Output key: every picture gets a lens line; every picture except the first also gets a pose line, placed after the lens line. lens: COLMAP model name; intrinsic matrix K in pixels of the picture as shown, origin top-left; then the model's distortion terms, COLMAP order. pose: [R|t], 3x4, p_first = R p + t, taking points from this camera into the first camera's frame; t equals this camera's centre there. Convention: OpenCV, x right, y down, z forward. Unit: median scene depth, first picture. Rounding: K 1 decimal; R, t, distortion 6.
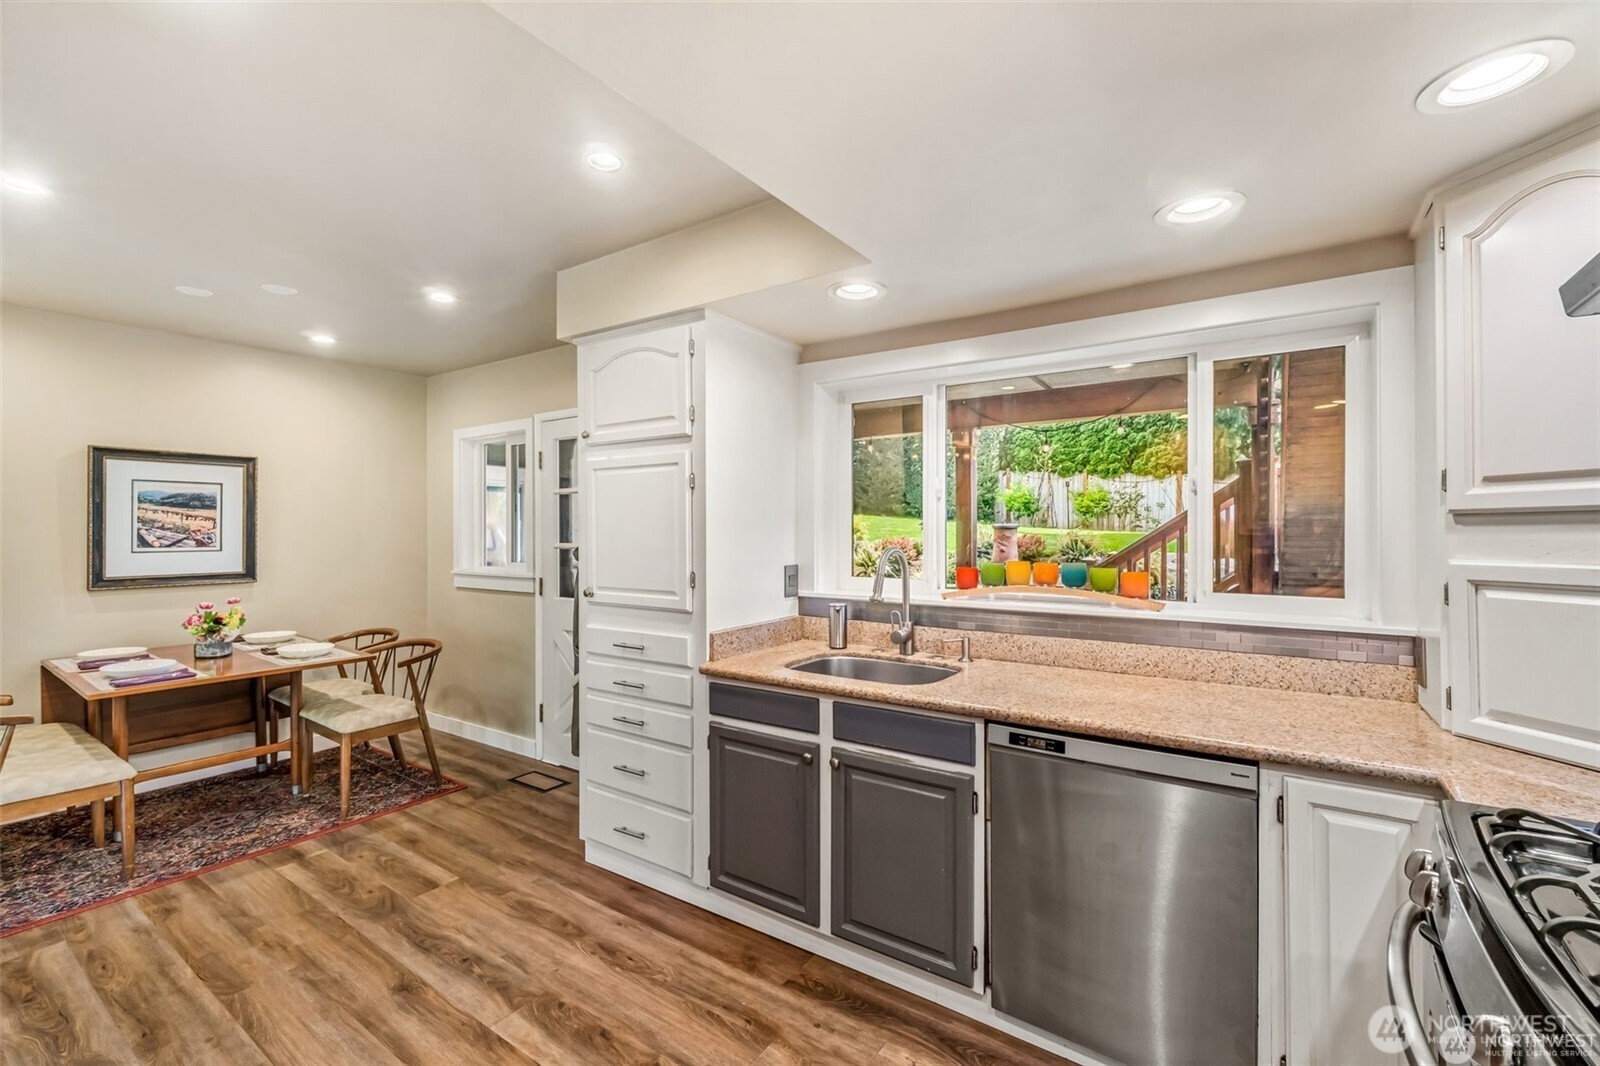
lens RADIAL K [[697.1, 0, 782.1], [0, 697.1, 527.8], [0, 0, 1]] dist [-0.002046, -0.000112]
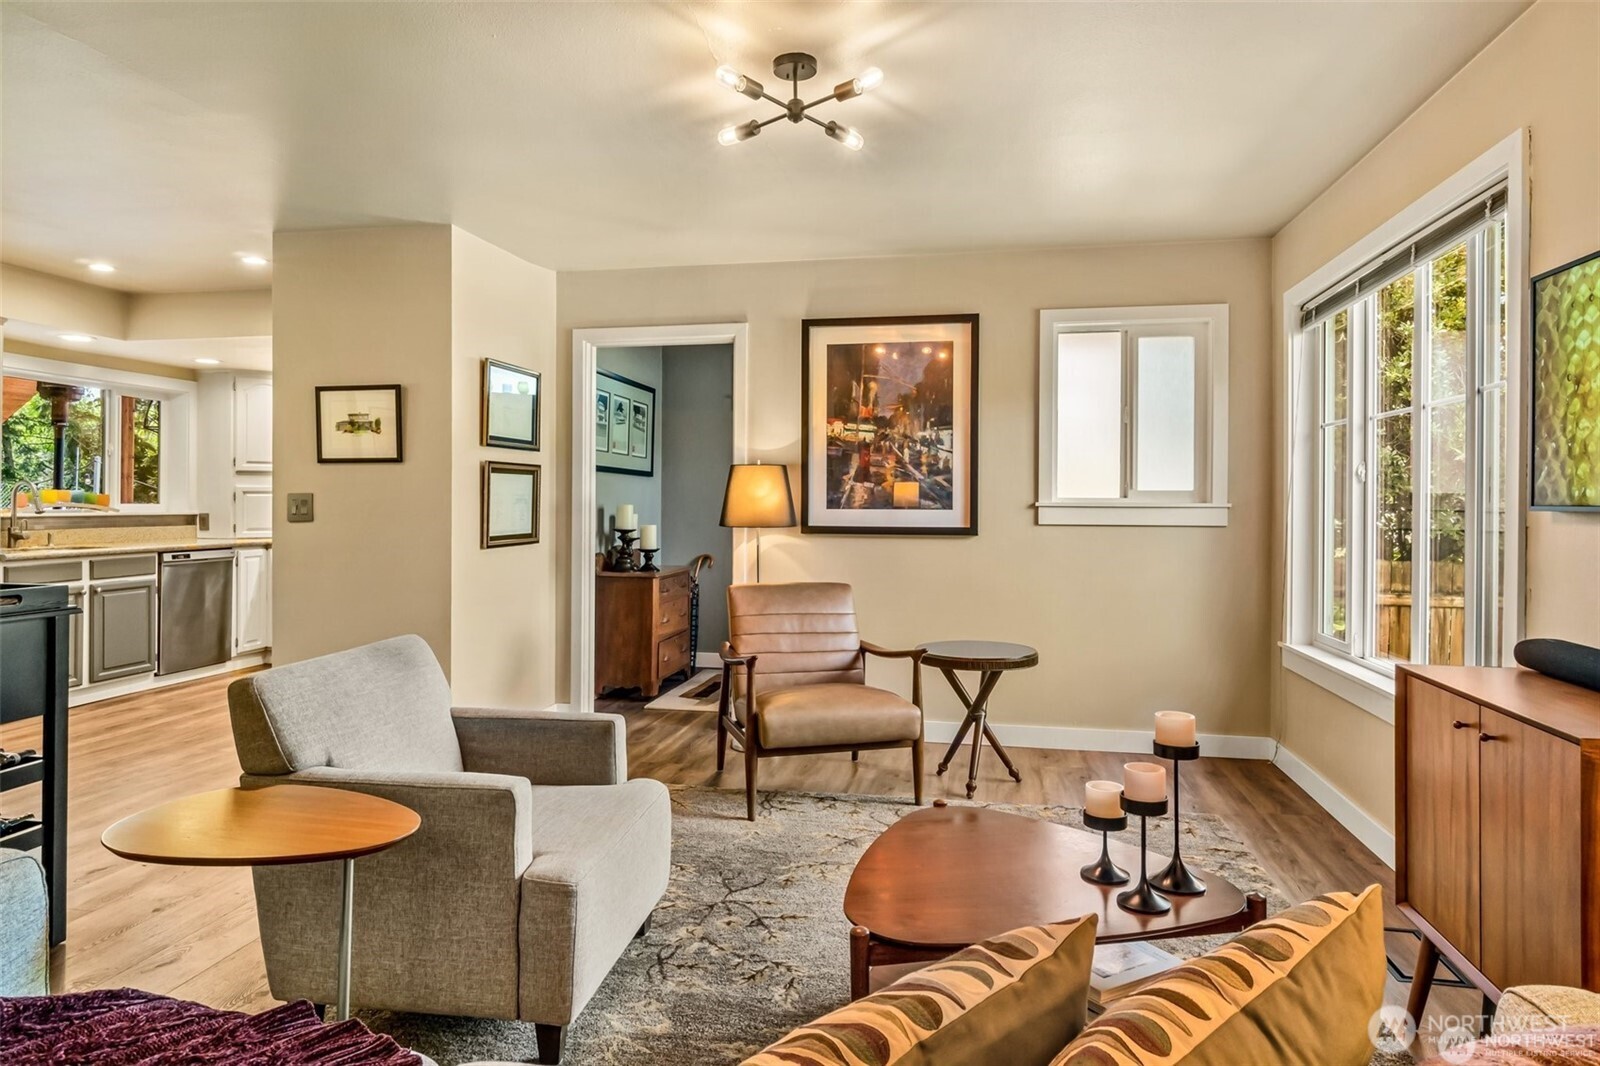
lens RADIAL K [[966.4, 0, 795.0], [0, 966.4, 498.1], [0, 0, 1]] dist [-0.004798, -0.000817]
pose [[-0.408817, 0.004024, 0.912608, -2.715731], [-0.005999, 0.999957, -0.007097, 0.077572], [-0.912597, -0.008375, -0.408775, 0.288599]]
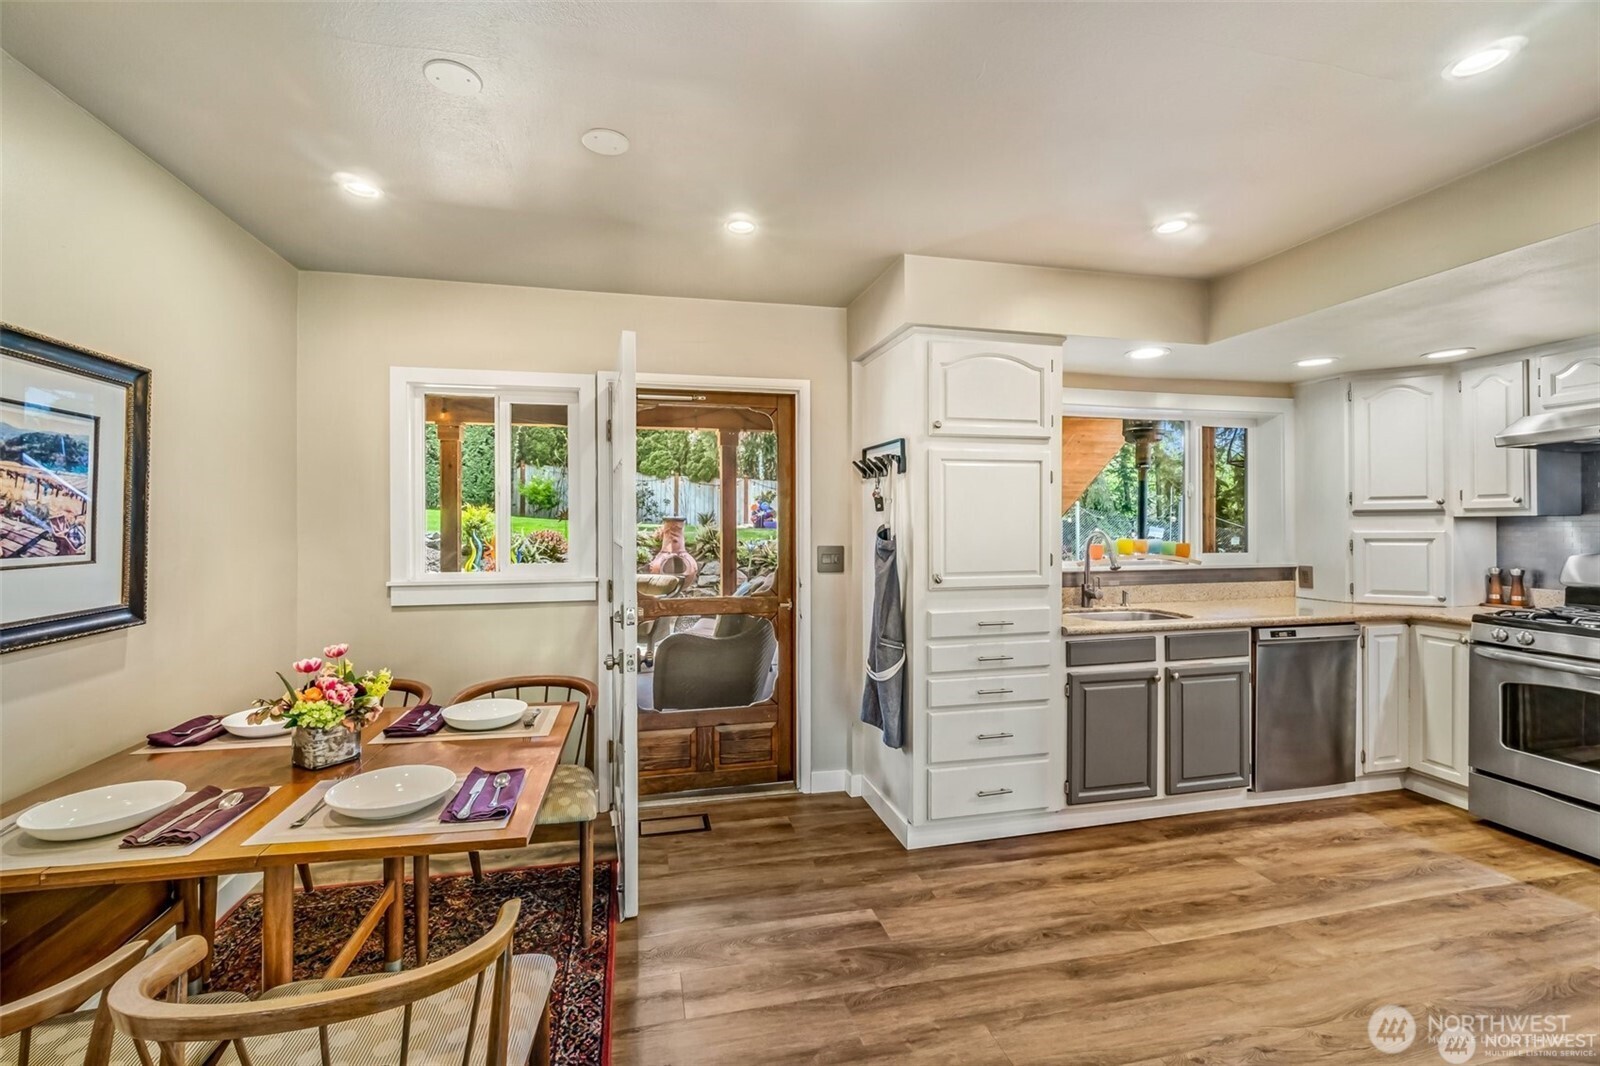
lens RADIAL K [[689.8, 0, 792.8], [0, 689.8, 522.8], [0, 0, 1]] dist [-0.001611, 0.000660]
pose [[0.663524, -0.001293, 0.748154, -1.338387], [0.000182, 0.999999, 0.001566, 0.009450], [-0.748155, -0.000903, 0.663523, 0.552545]]
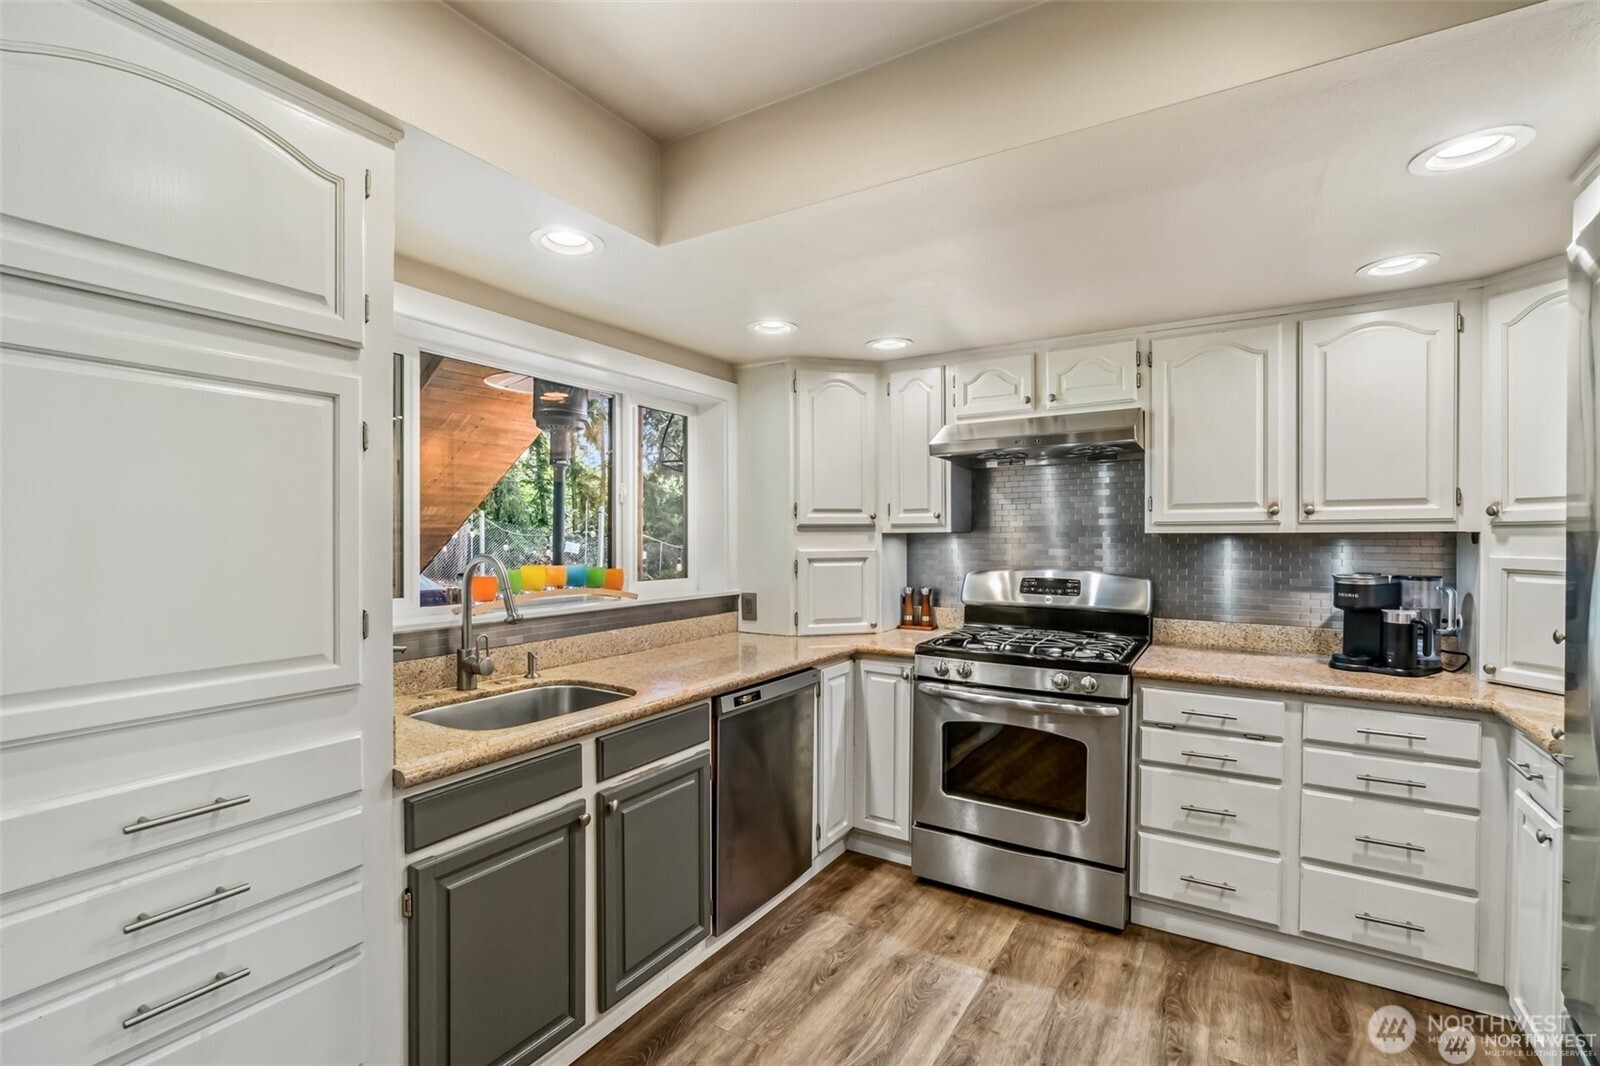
lens RADIAL K [[727.0, 0, 796.8], [0, 727.0, 542.9], [0, 0, 1]] dist [-0.013296, 0.000359]
pose [[-0.060756, -0.008230, 0.998119, -0.706321], [-0.003497, 0.999962, 0.008033, 0.007663], [-0.998147, -0.003003, -0.060782, 0.718434]]
